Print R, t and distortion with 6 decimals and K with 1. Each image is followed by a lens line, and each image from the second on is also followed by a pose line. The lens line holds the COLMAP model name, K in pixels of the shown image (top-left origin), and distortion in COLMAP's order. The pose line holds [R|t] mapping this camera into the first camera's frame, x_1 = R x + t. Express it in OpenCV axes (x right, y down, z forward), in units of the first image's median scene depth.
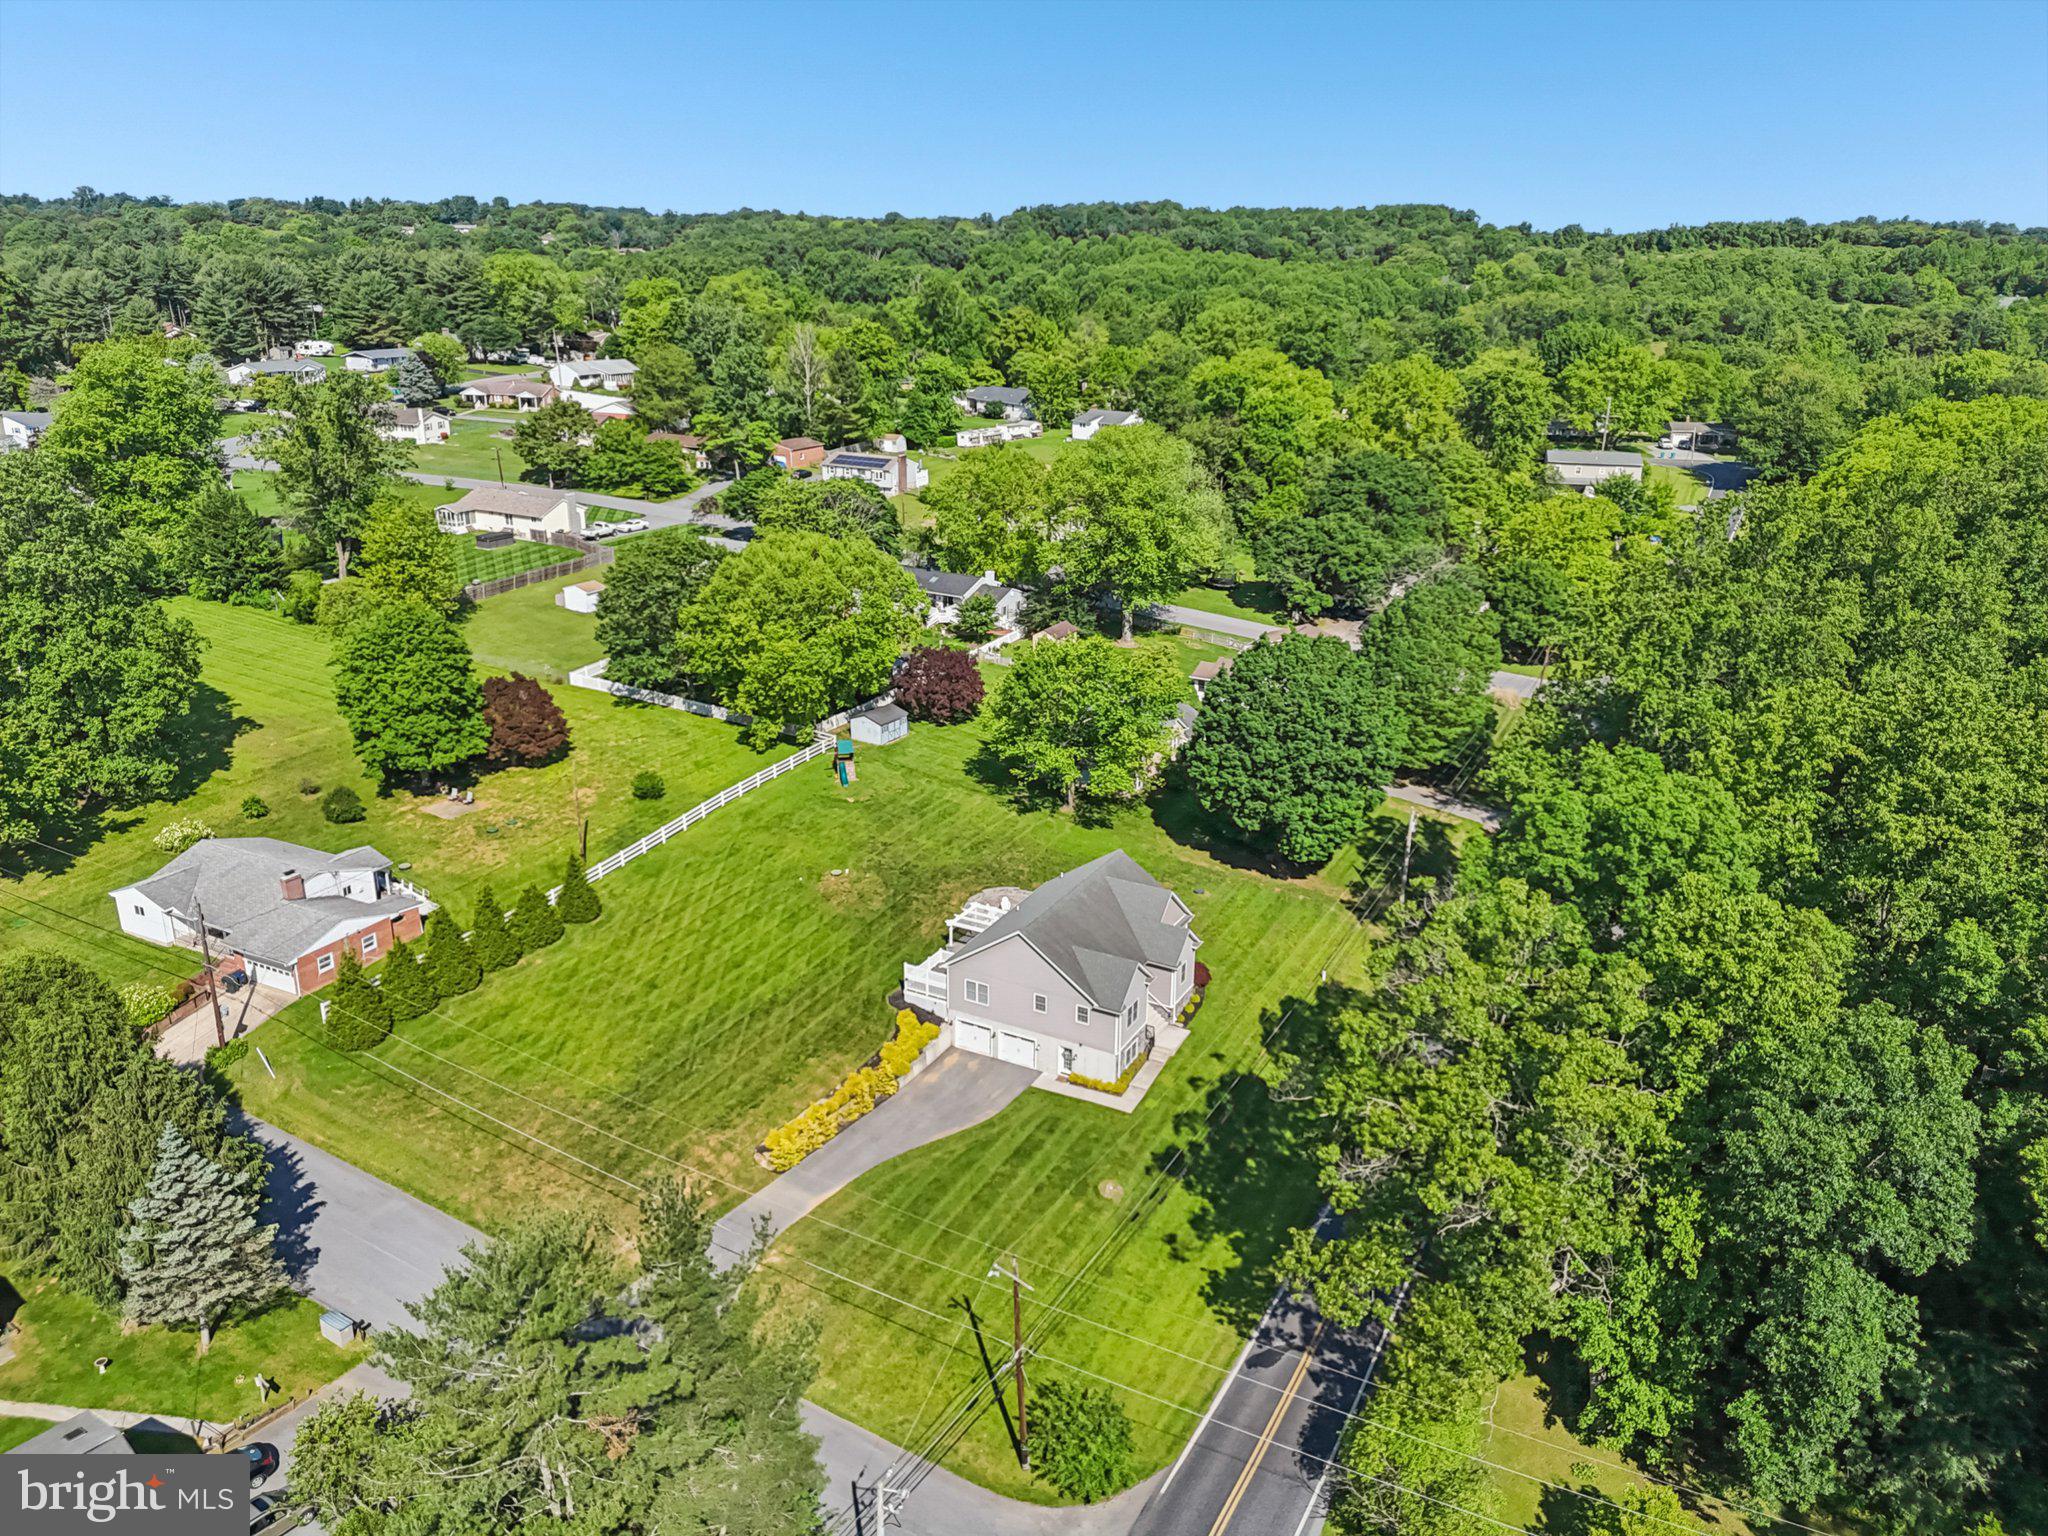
lens RADIAL K [[1510.1, 0, 1022.5], [0, 1510.1, 741.3], [0, 0, 1]] dist [0.084258, -0.089608]
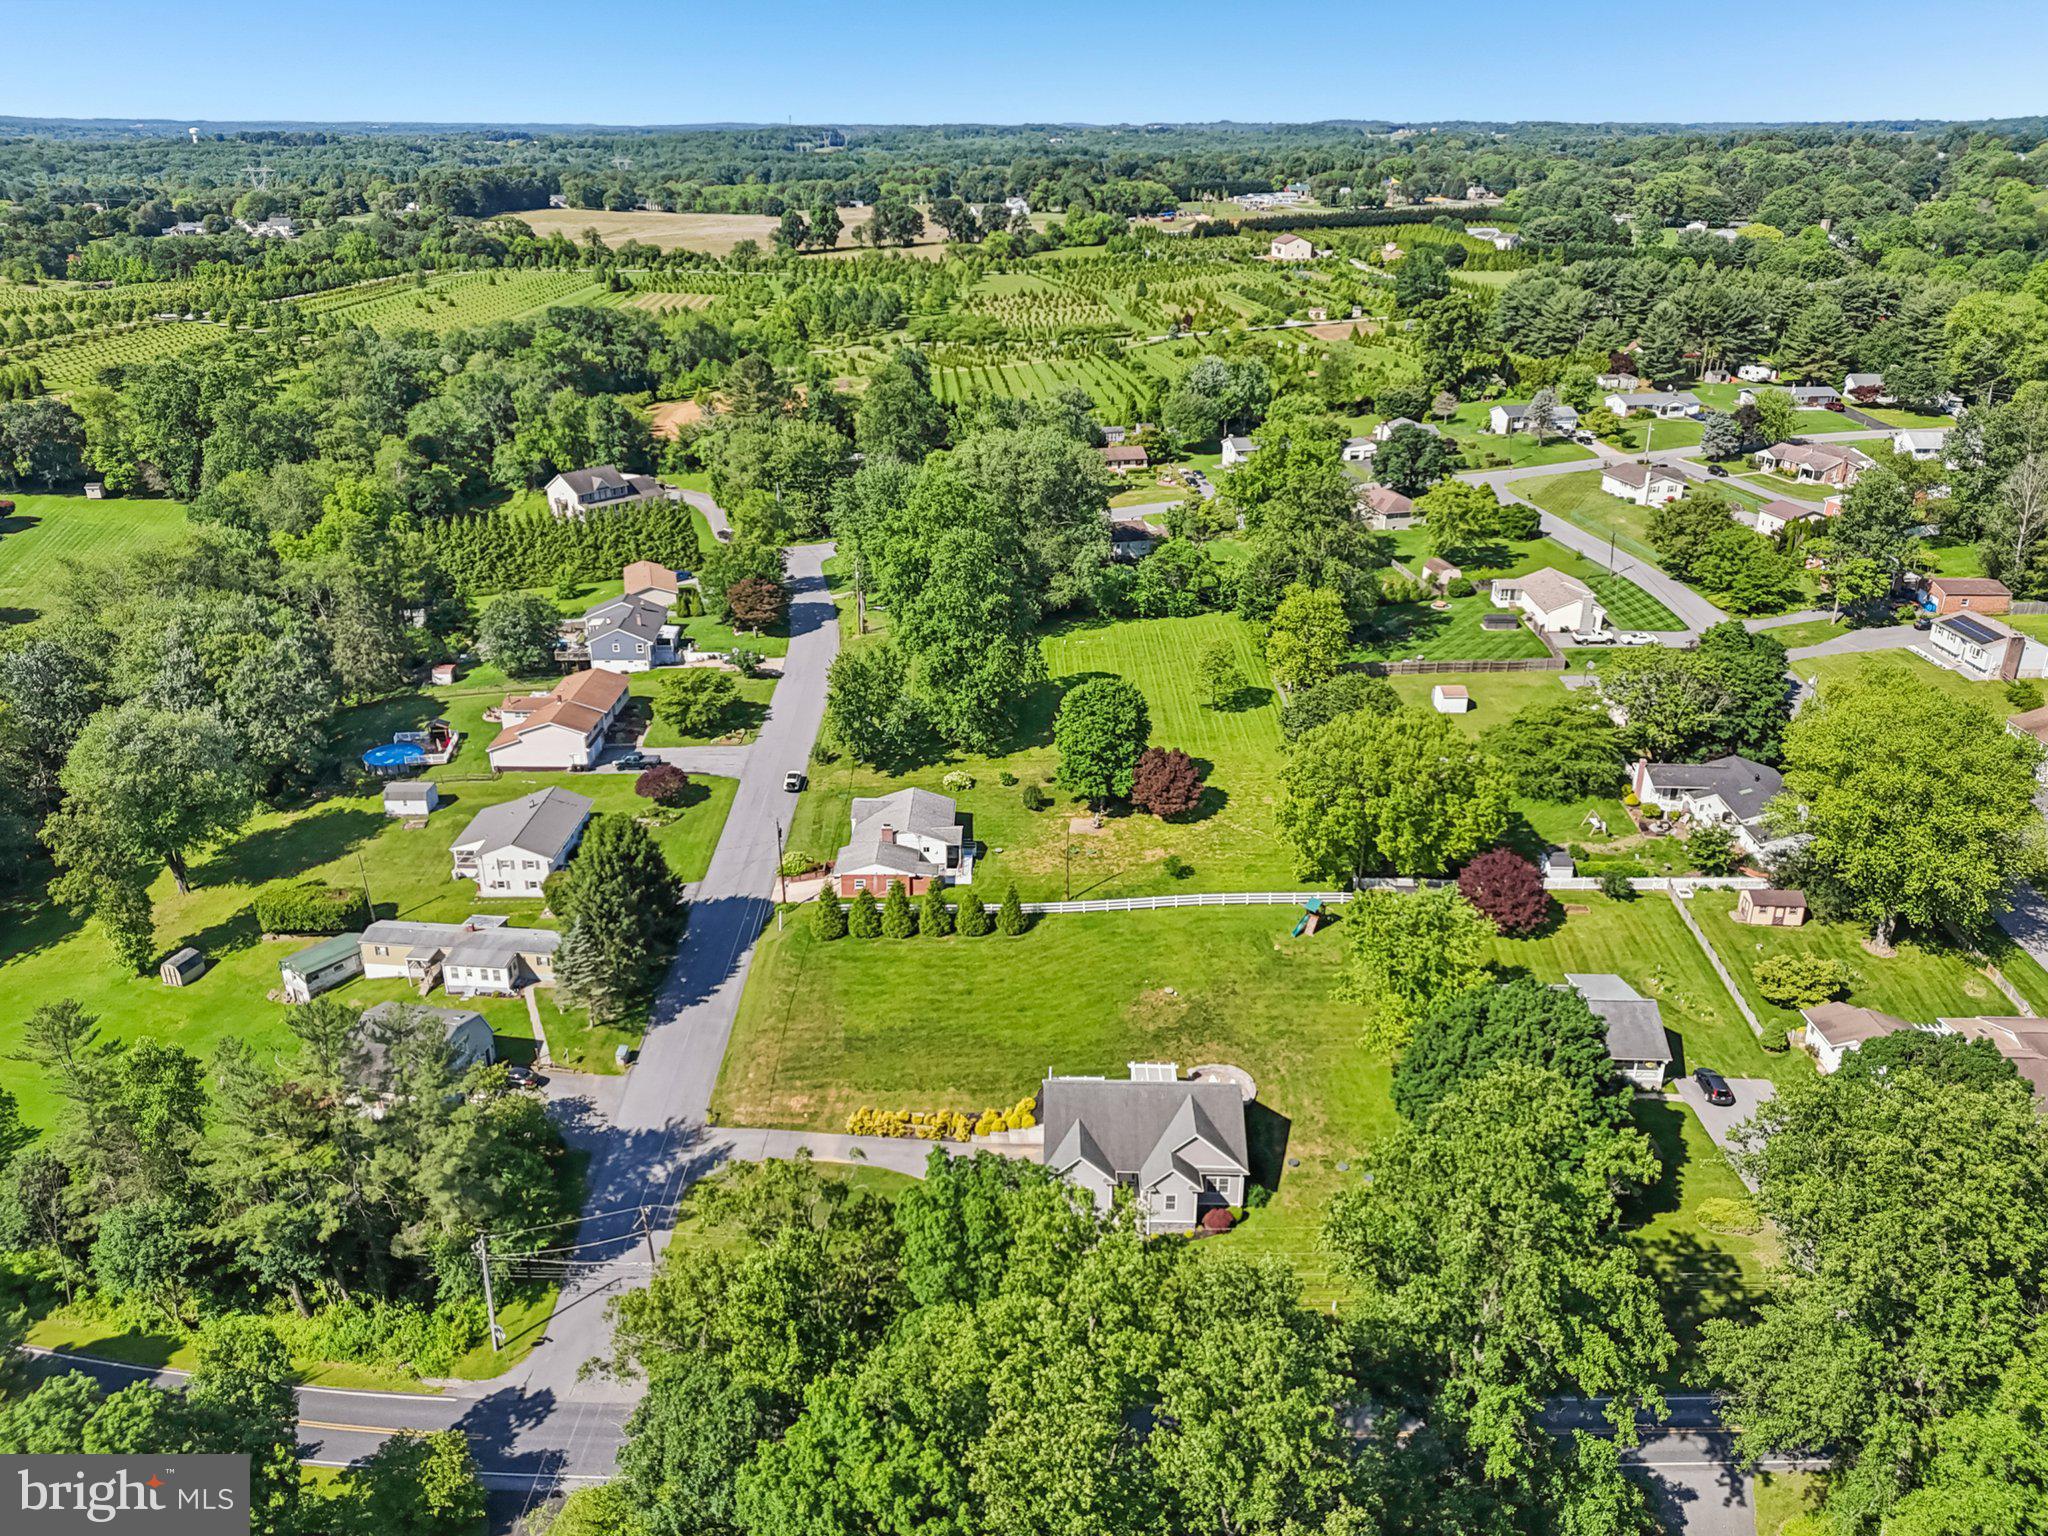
lens RADIAL K [[1510.1, 0, 1013.8], [0, 1510.1, 752.1], [0, 0, 1]] dist [0.084258, -0.089608]
pose [[0.460053, 0.330712, -0.824003, 0.762614], [-0.279933, 0.934738, 0.218865, -0.326705], [0.842608, 0.129976, 0.522607, 0.235594]]
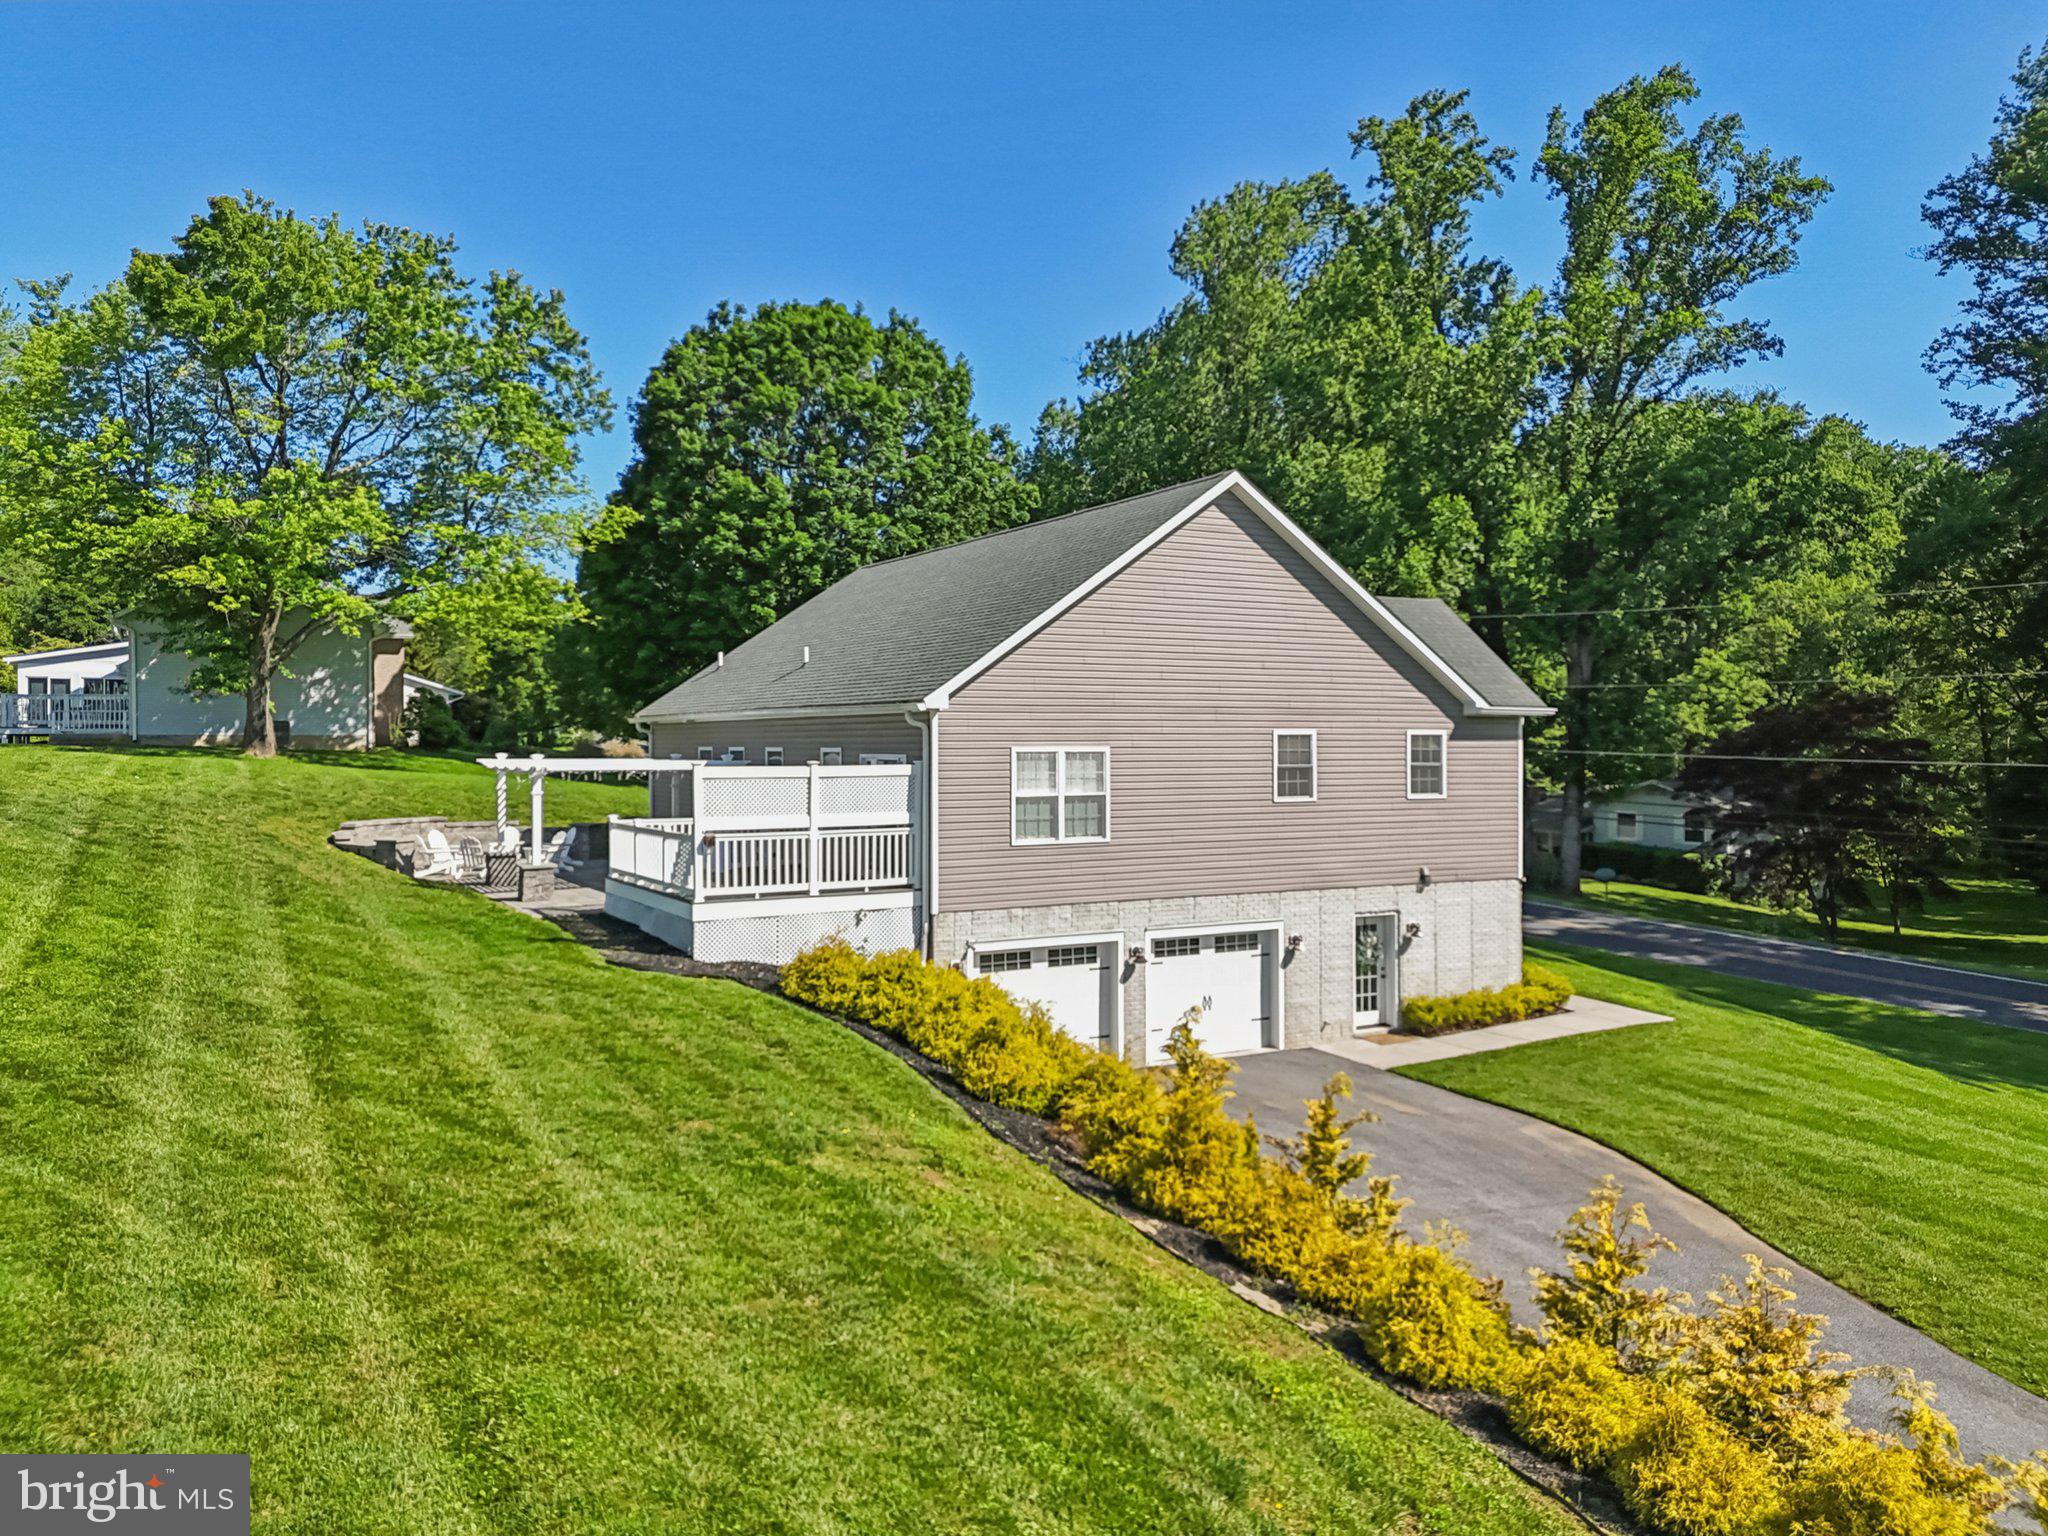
lens RADIAL K [[1510.1, 0, 1038.0], [0, 1510.1, 762.0], [0, 0, 1]] dist [0.084258, -0.089608]
pose [[0.528320, -0.021801, 0.848765, -0.199766], [0.277070, 0.949370, -0.148080, 0.166374], [-0.802564, 0.313401, 0.507612, 0.749125]]
